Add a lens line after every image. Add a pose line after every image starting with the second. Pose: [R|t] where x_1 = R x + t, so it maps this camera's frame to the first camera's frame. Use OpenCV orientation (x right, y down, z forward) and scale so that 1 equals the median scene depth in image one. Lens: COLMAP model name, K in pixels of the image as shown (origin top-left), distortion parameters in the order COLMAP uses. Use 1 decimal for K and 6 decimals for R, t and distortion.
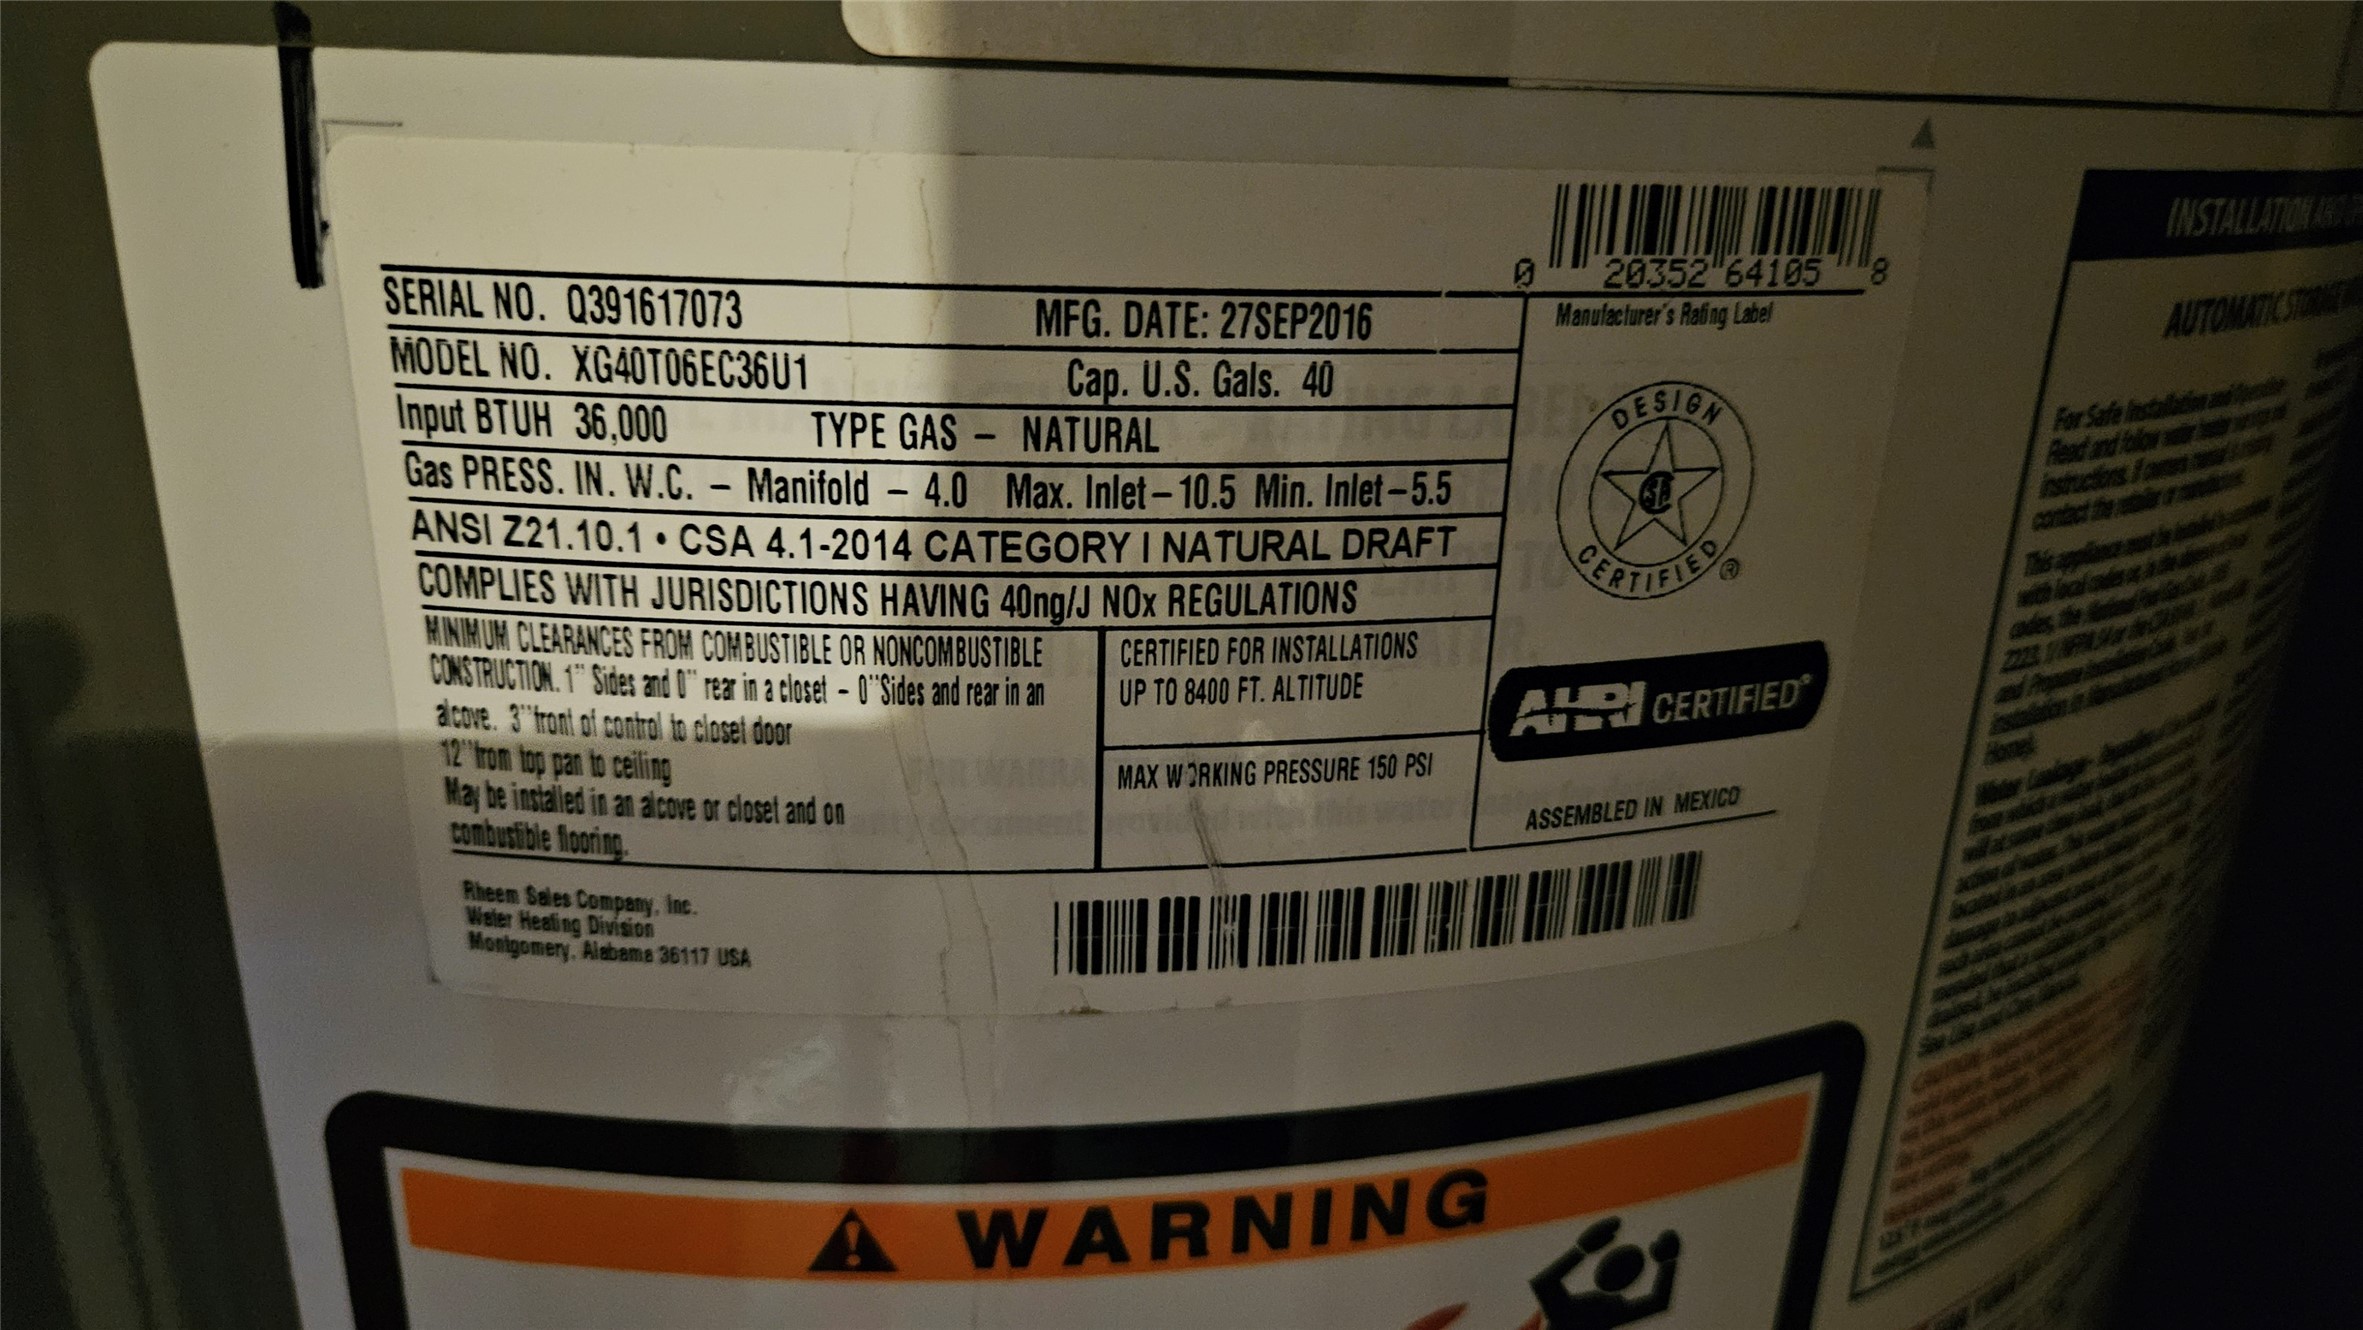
lens RADIAL K [[1563.7, 0, 1176.8], [0, 1563.7, 657.6], [0, 0, 1]] dist [0.062182, -0.043291]
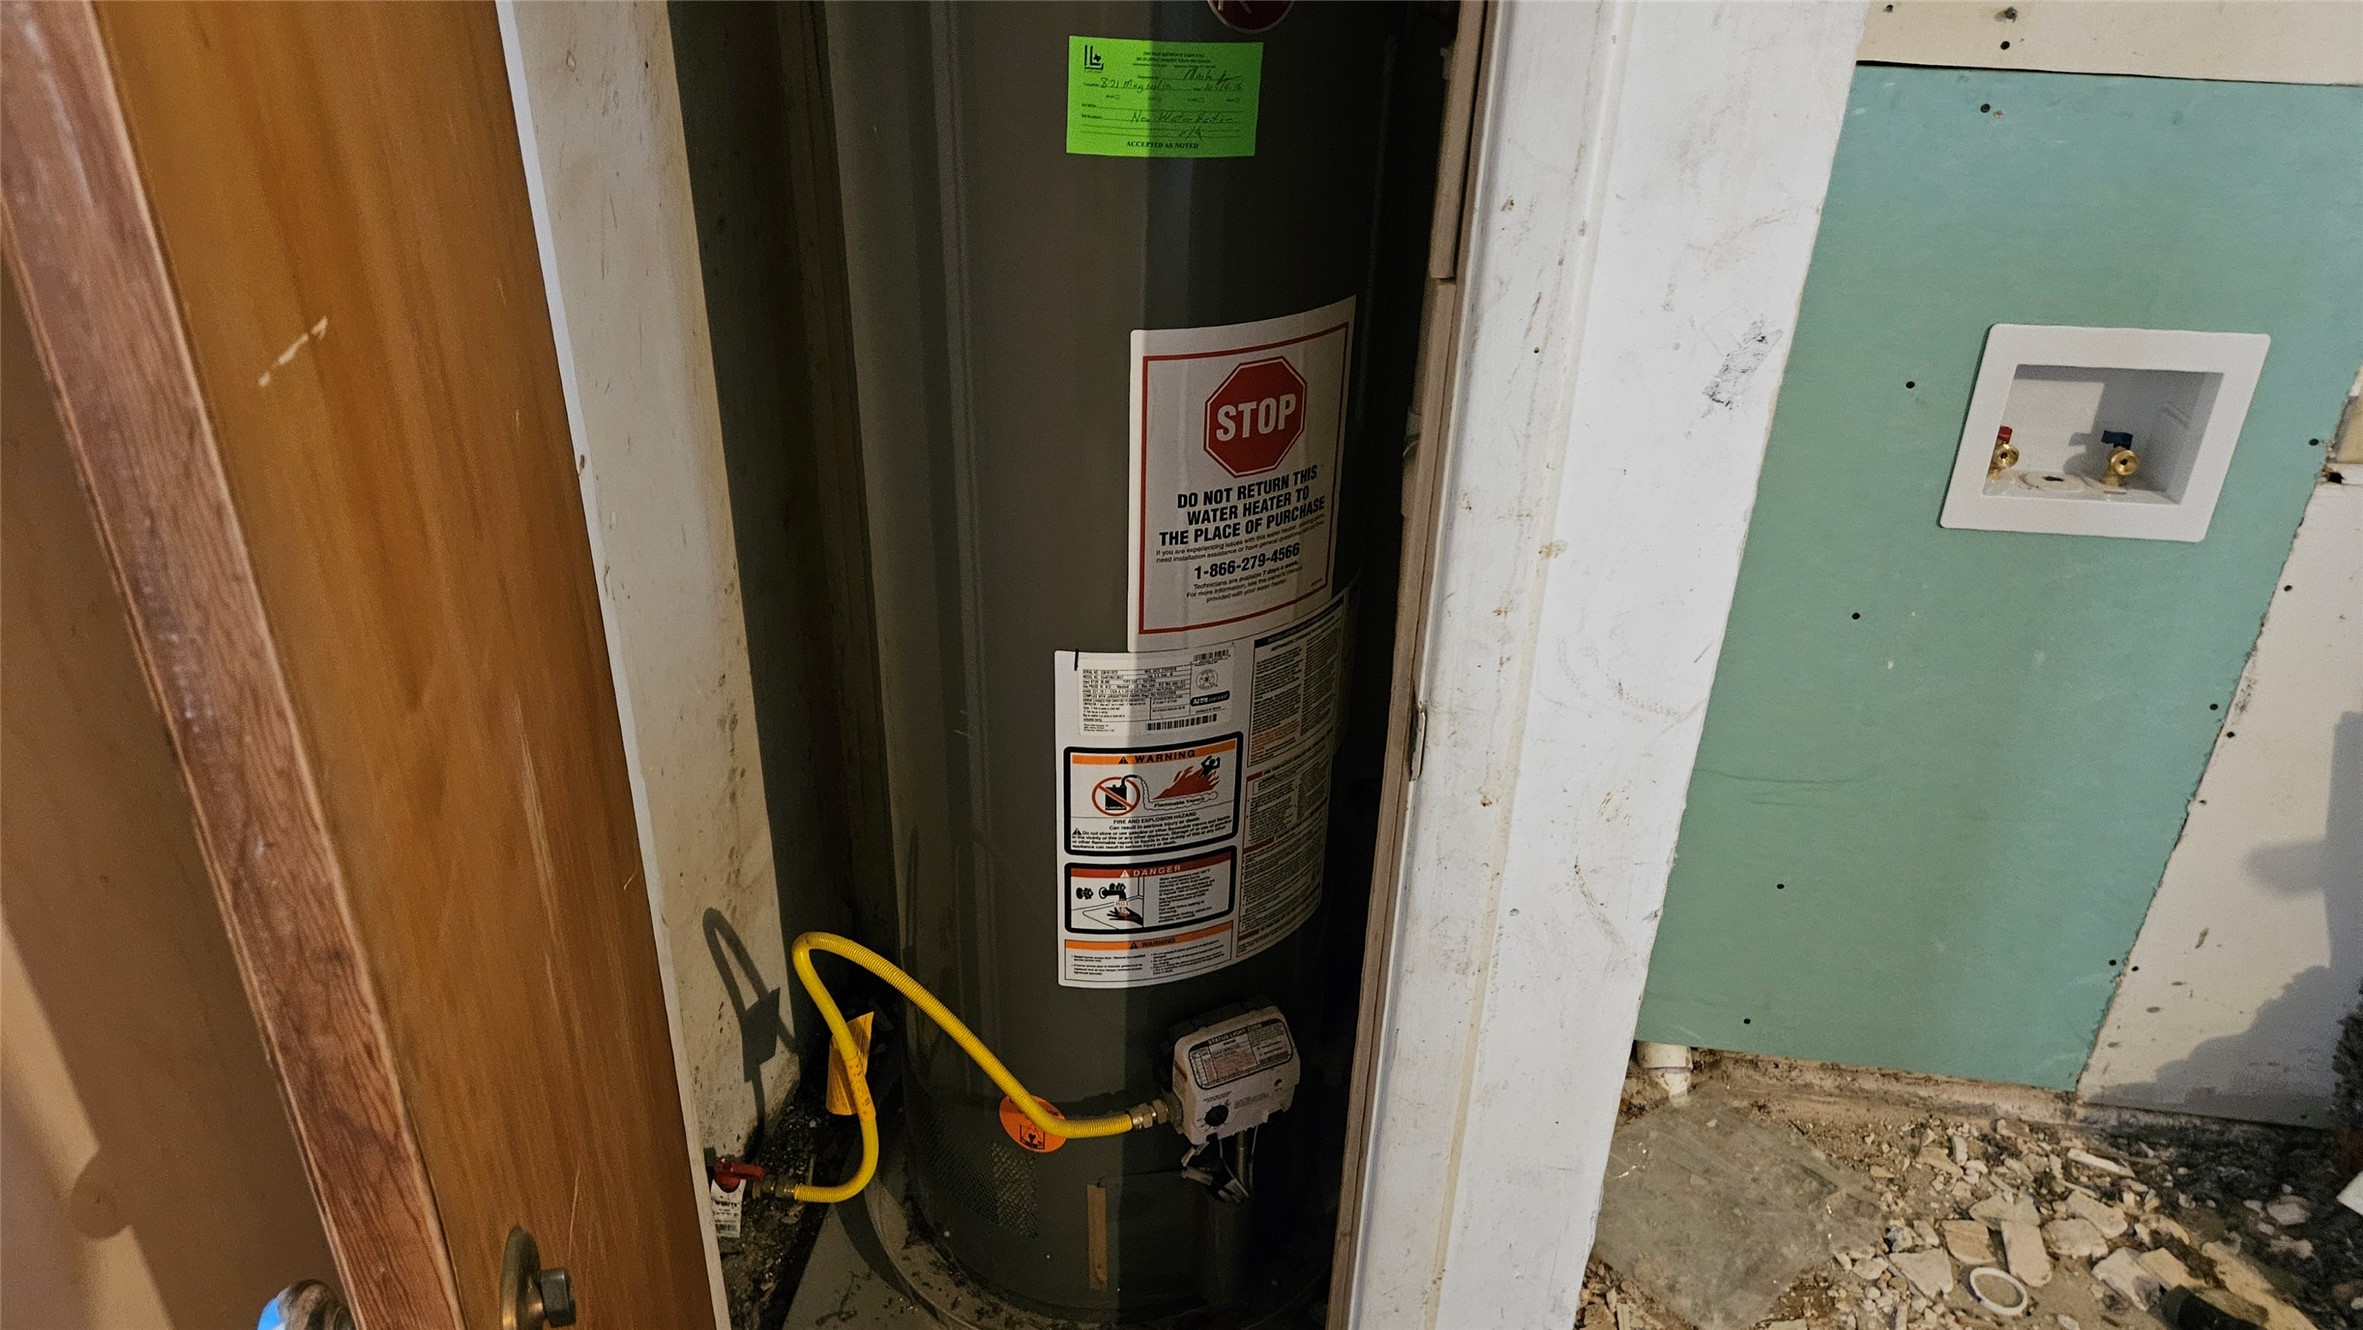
lens RADIAL K [[1563.7, 0, 1181.8], [0, 1563.7, 663.1], [0, 0, 1]] dist [0.062182, -0.043291]
pose [[0.997608, -0.040419, 0.056077, -0.364986], [0.029337, 0.982115, 0.185981, -1.902240], [-0.062591, -0.183891, 0.980952, -8.000929]]
